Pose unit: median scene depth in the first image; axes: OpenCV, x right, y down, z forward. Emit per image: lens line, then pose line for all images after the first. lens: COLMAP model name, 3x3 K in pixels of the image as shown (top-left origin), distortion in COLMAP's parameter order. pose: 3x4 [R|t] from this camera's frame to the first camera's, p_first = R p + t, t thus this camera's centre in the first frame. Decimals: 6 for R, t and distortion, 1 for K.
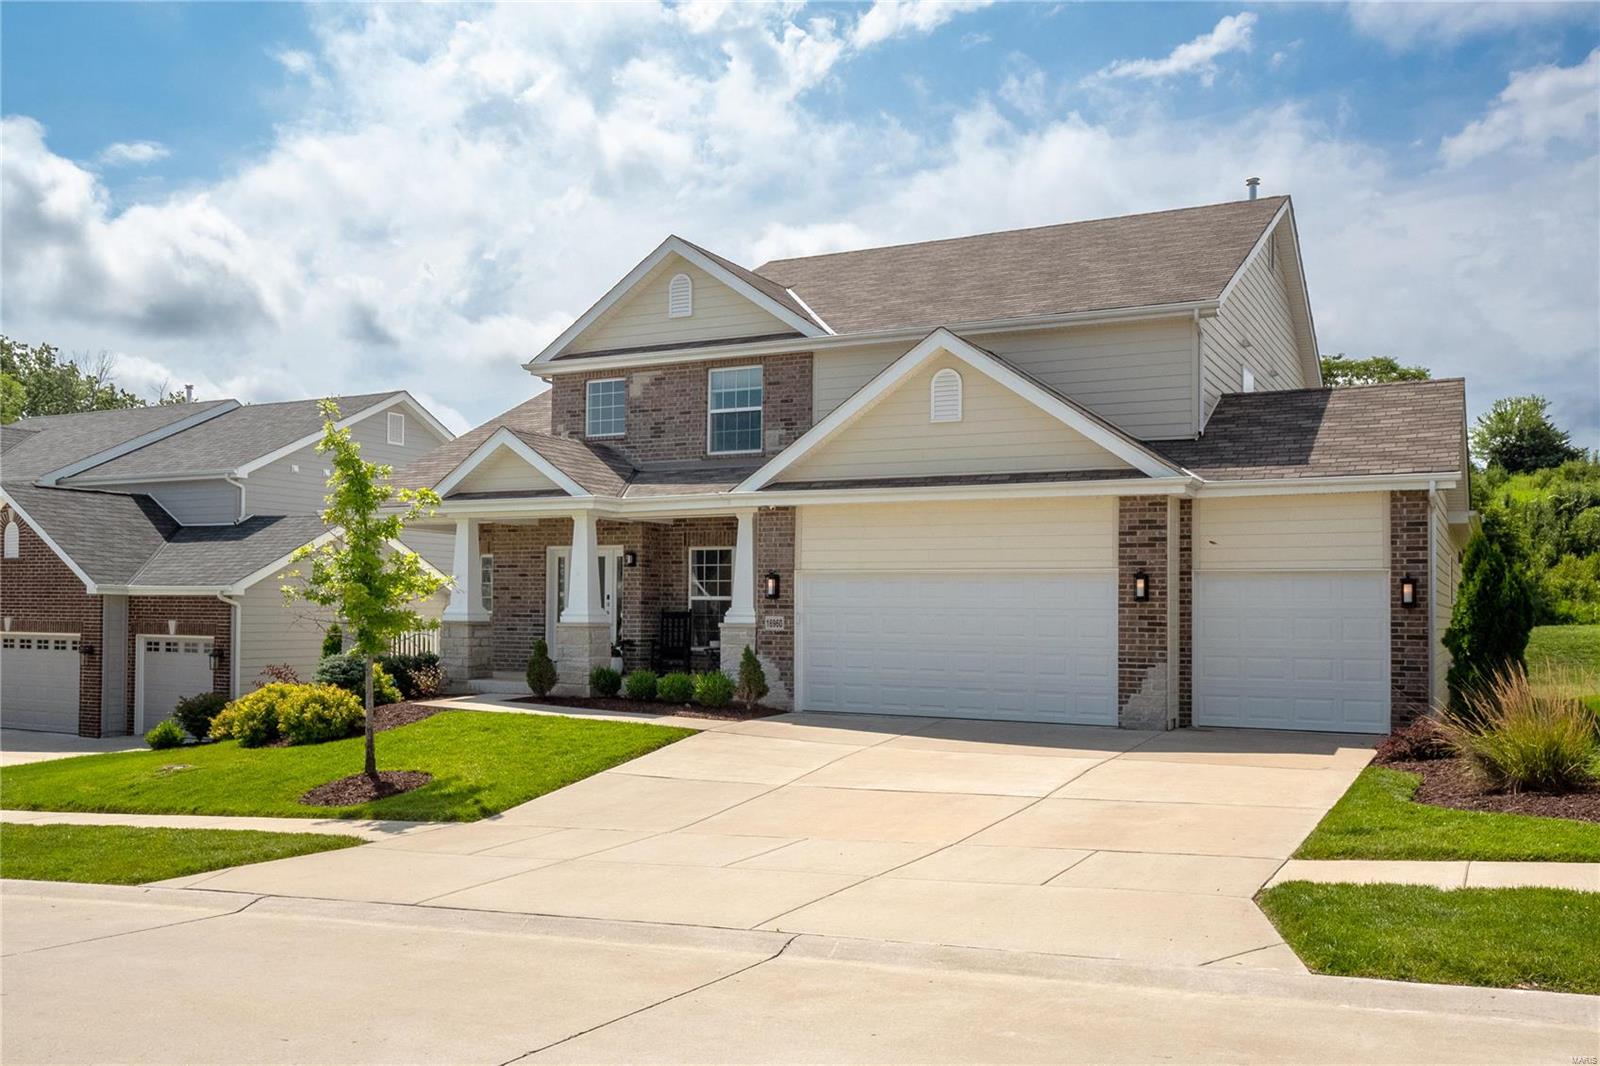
lens RADIAL K [[1351.9, 0, 800.0], [0, 1351.9, 533.0], [0, 0, 1]] dist [0.007744, 0.002517]
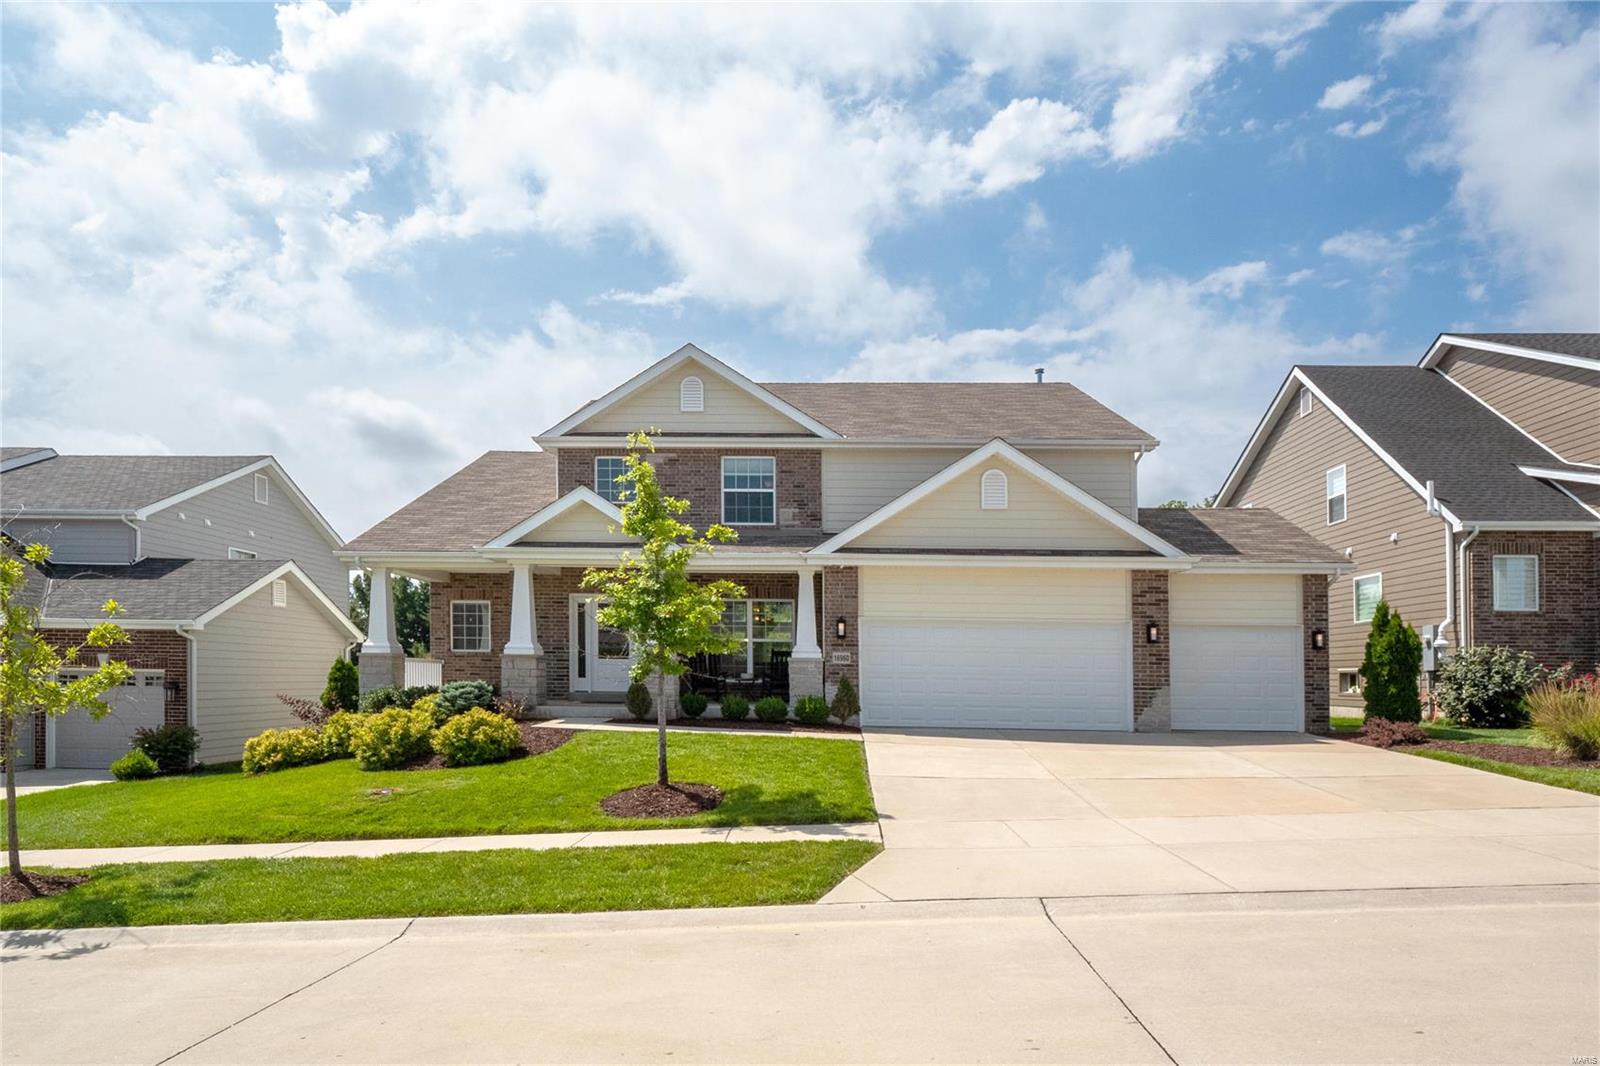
lens RADIAL K [[917.3, 0, 801.2], [0, 917.3, 631.5], [0, 0, 1]] dist [-0.000785, 0.000085]
pose [[0.903814, 0.026985, 0.427074, -0.427329], [-0.034174, 0.999374, 0.009176, 0.035816], [-0.426559, -0.022888, 0.904170, 0.241171]]
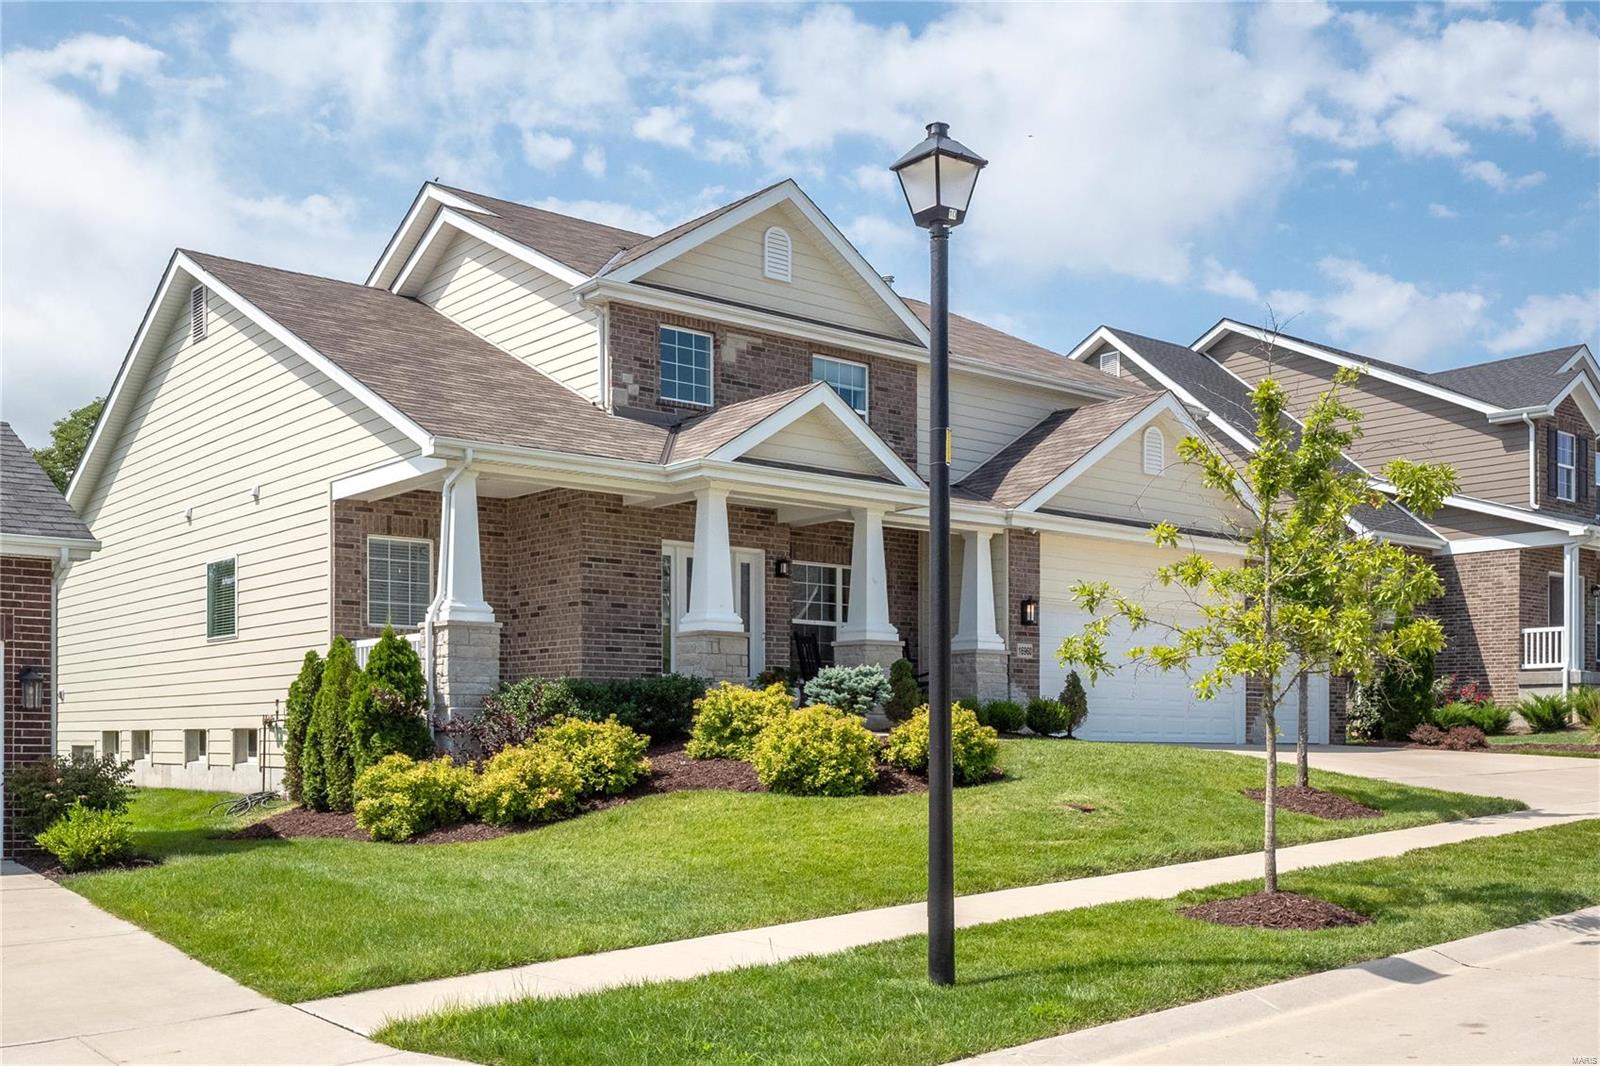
lens RADIAL K [[1599.9, 0, 800.0], [0, 1599.9, 533.0], [0, 0, 1]] dist [0.008572, 0.002797]
pose [[0.406546, 0.114423, 0.906437, -1.158421], [-0.054531, 0.993397, -0.100942, 0.111066], [-0.912002, -0.008392, 0.410101, 0.711660]]
